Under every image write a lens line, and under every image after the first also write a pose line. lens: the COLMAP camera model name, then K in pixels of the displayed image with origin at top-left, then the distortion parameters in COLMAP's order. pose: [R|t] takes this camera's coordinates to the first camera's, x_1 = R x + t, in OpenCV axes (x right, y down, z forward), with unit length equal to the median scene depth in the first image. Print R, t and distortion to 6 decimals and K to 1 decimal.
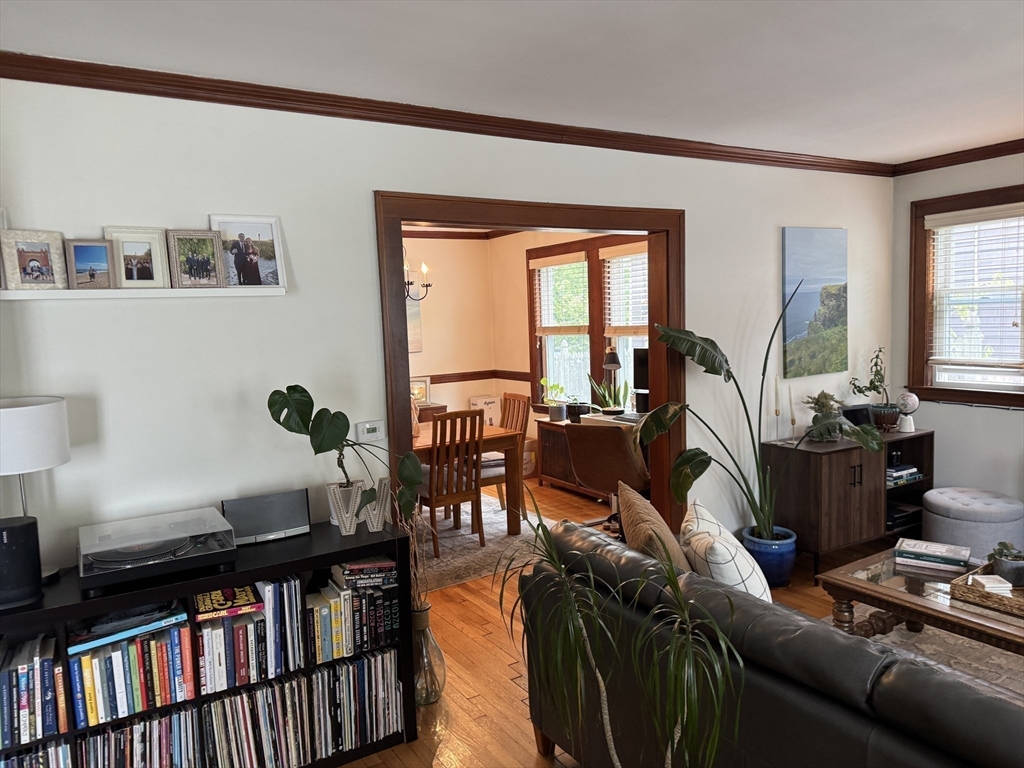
lens RADIAL K [[733.9, 0, 512.0], [0, 733.9, 384.0], [0, 0, 1]] dist [0.084713, -0.066036]
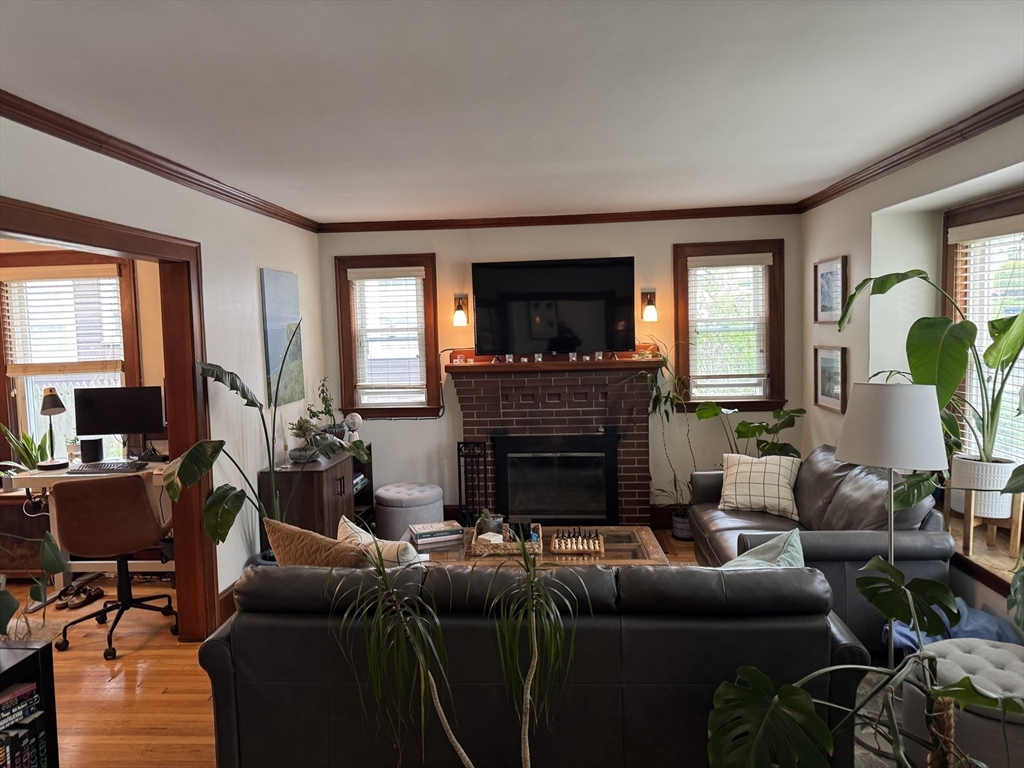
lens RADIAL K [[733.9, 0, 512.0], [0, 733.9, 384.0], [0, 0, 1]] dist [0.084713, -0.066036]
pose [[0.582674, -0.044622, 0.811480, -0.290739], [0.082425, 0.996588, -0.004383, -0.009294], [-0.808515, 0.069440, 0.584364, 0.090403]]
